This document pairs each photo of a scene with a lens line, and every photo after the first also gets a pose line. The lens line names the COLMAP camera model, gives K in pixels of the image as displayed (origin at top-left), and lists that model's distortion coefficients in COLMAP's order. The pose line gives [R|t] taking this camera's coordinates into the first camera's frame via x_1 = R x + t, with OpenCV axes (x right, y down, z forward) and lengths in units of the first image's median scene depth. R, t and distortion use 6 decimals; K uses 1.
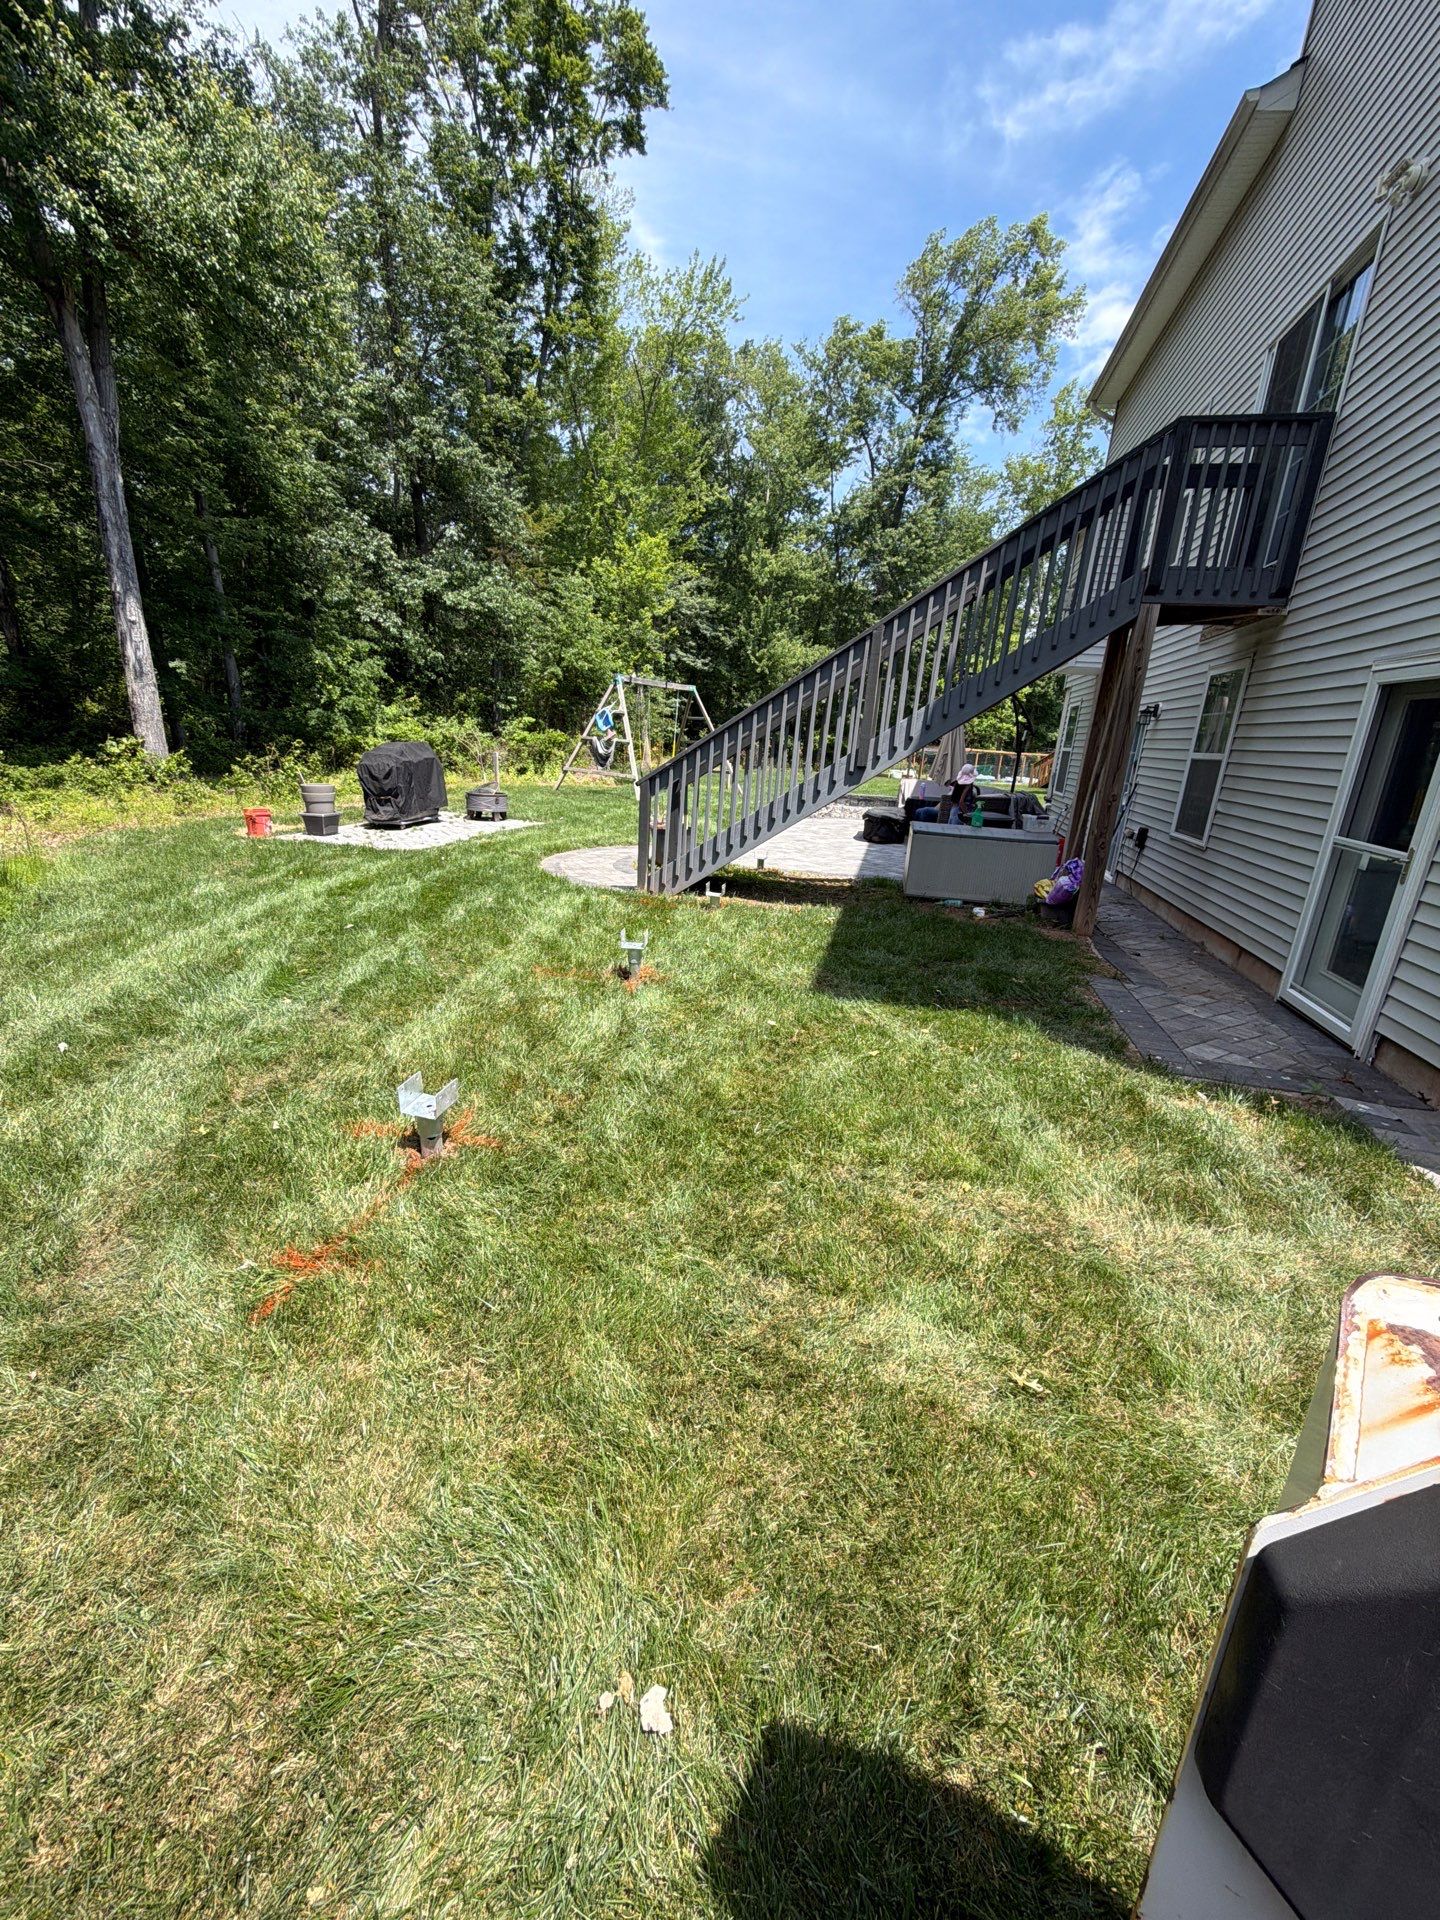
lens RADIAL K [[758.6, 0, 722.7], [0, 758.6, 965.2], [0, 0, 1]] dist [-0.002563, -0.000149]
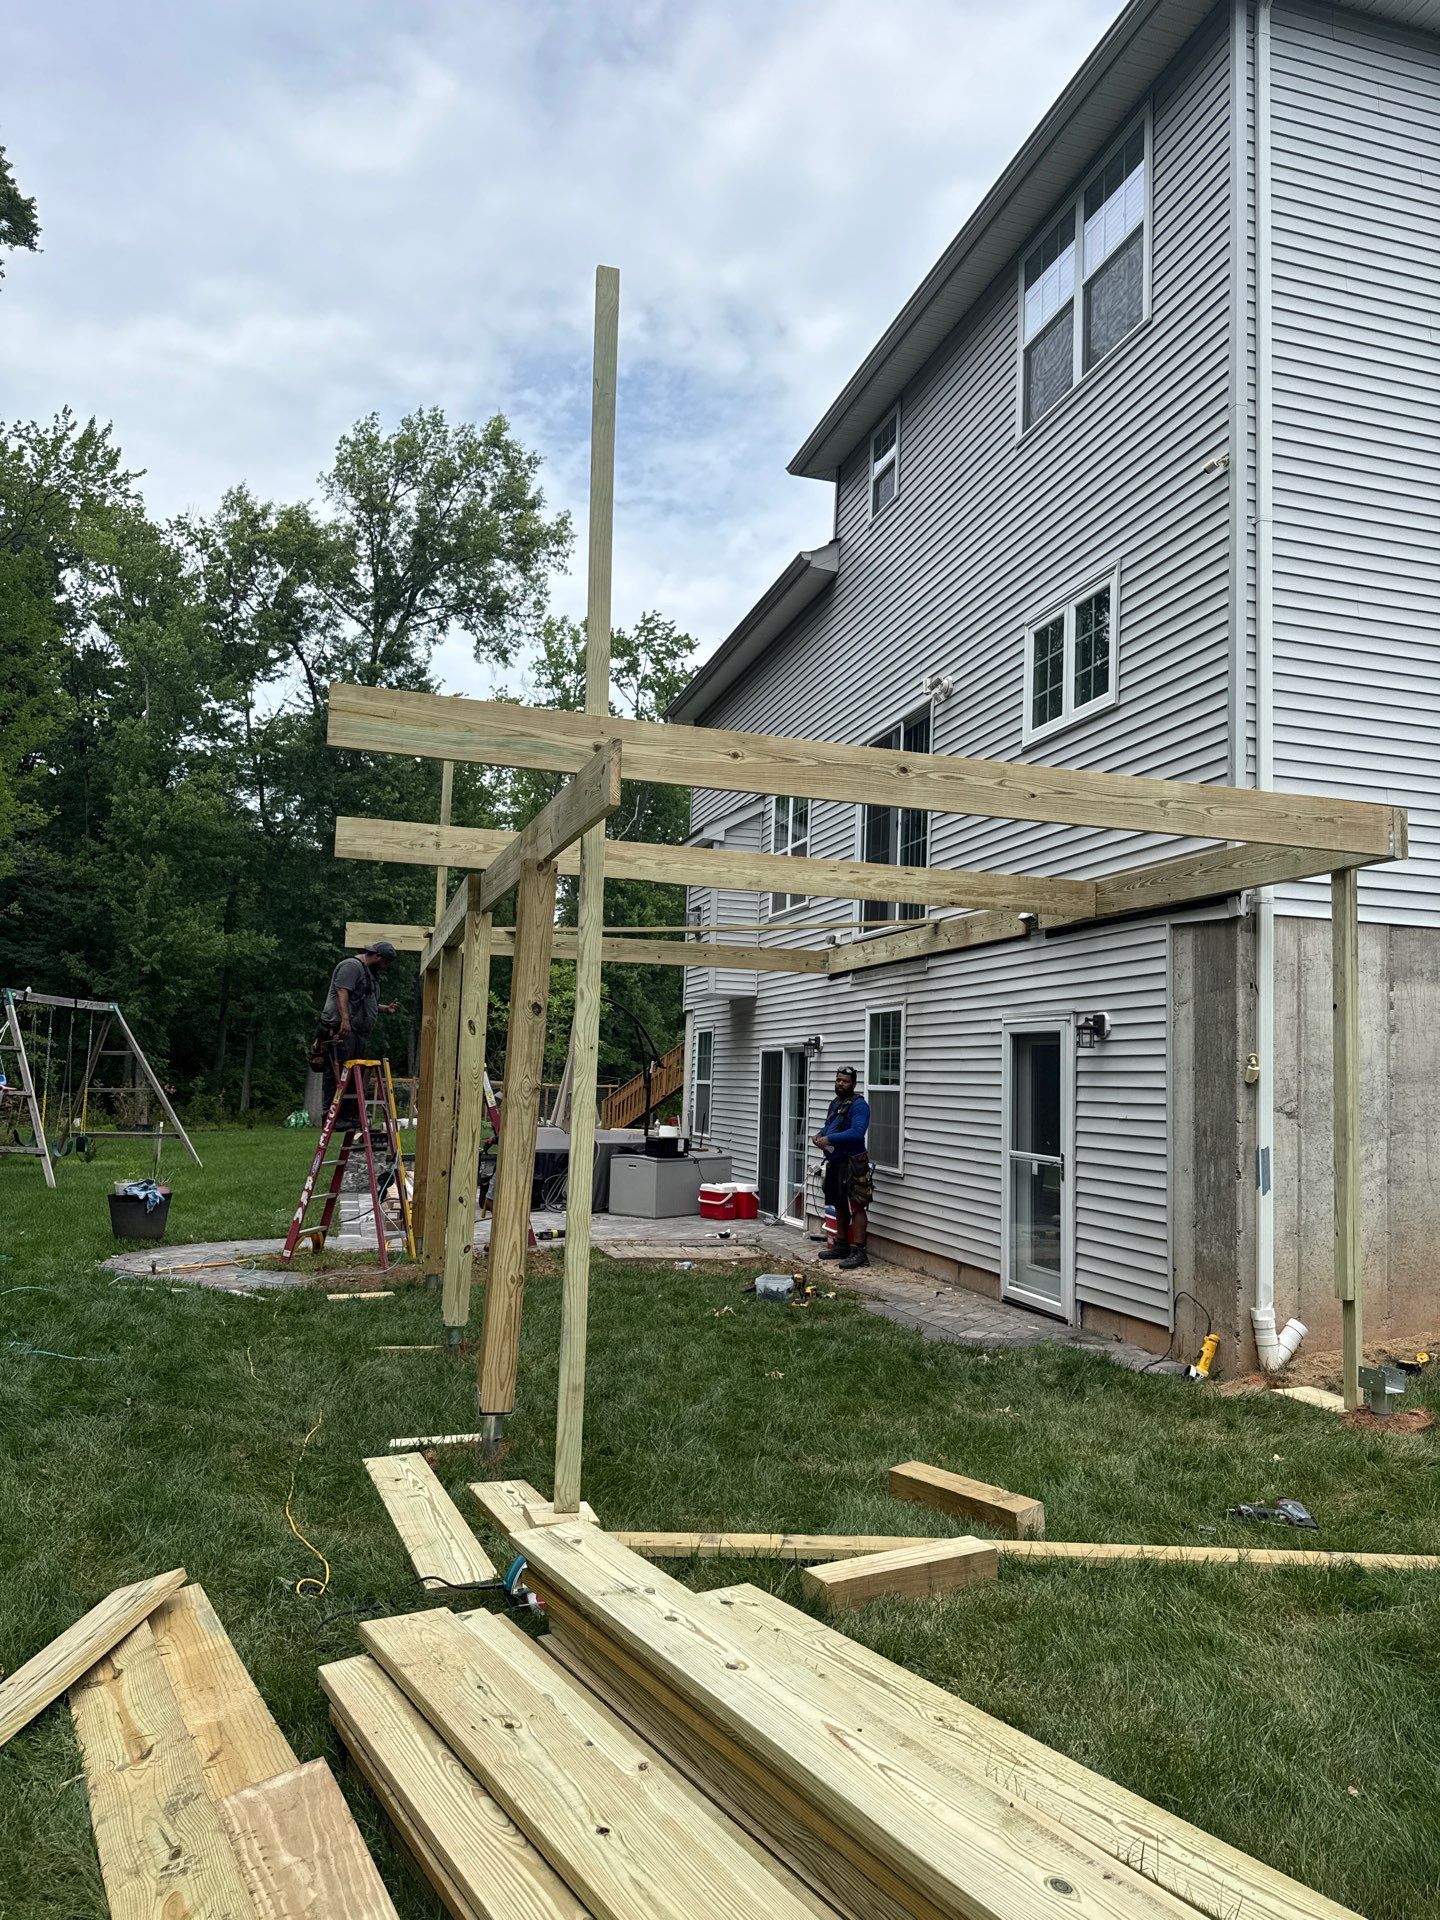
lens RADIAL K [[1328.6, 0, 722.6], [0, 1328.6, 965.4], [0, 0, 1]] dist [0.063177, -0.011845]
pose [[0.874928, 0.007666, 0.484193, -0.453500], [0.165660, 0.934810, -0.314145, 0.105688], [-0.455037, 0.355065, 0.816621, -0.460659]]
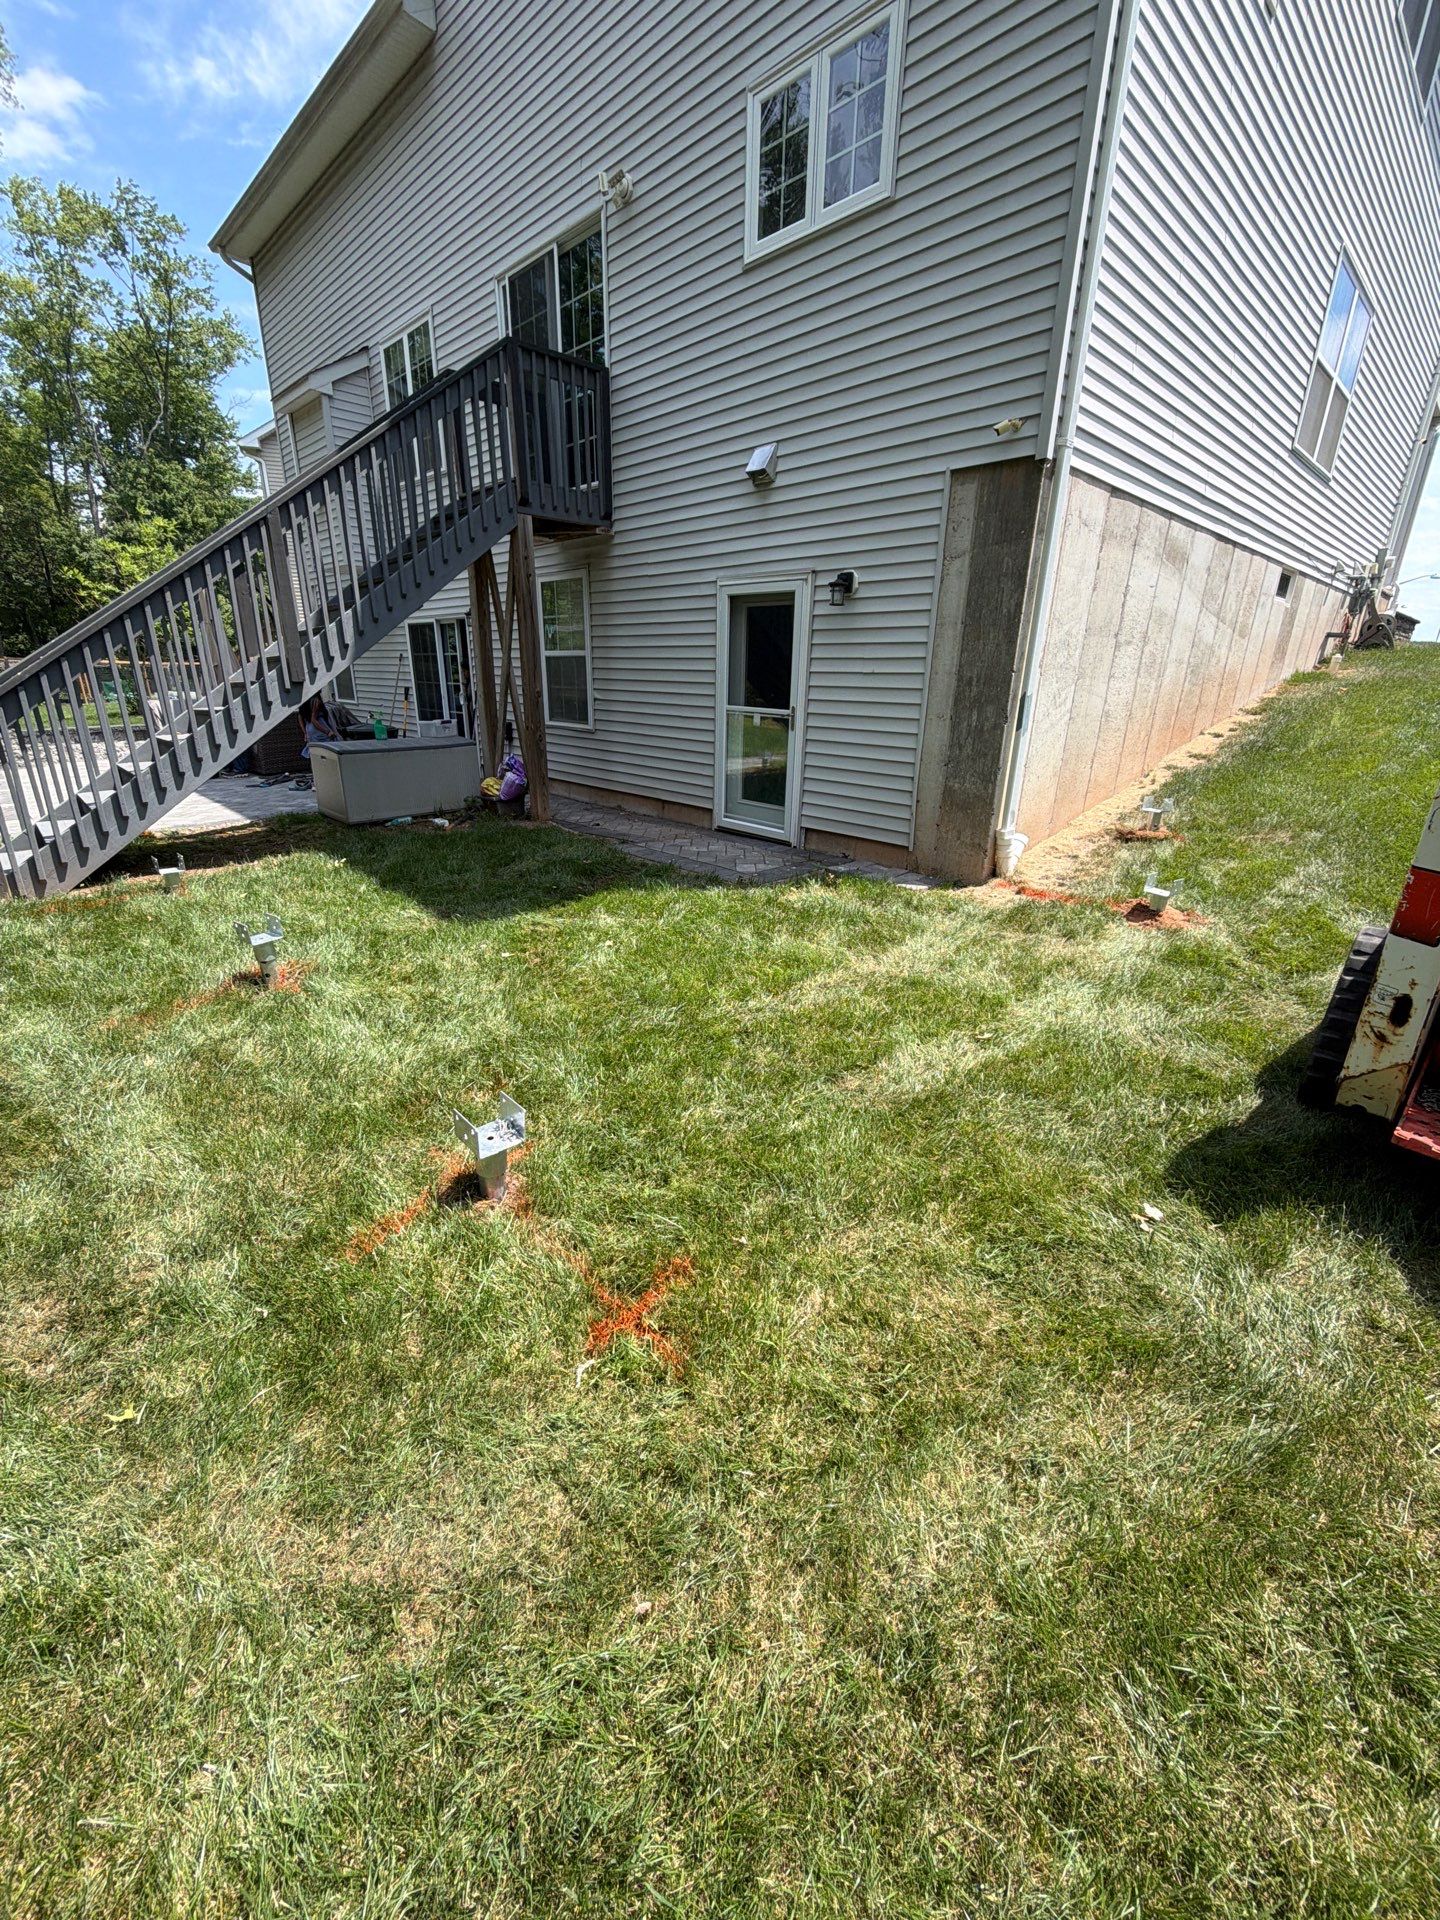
lens RADIAL K [[758.6, 0, 724.7], [0, 758.6, 962.4], [0, 0, 1]] dist [-0.002563, -0.000149]
pose [[0.532020, -0.352546, 0.769848, -0.332549], [0.266028, 0.932755, 0.243304, -0.046952], [-0.803855, 0.075358, 0.590032, 0.134836]]
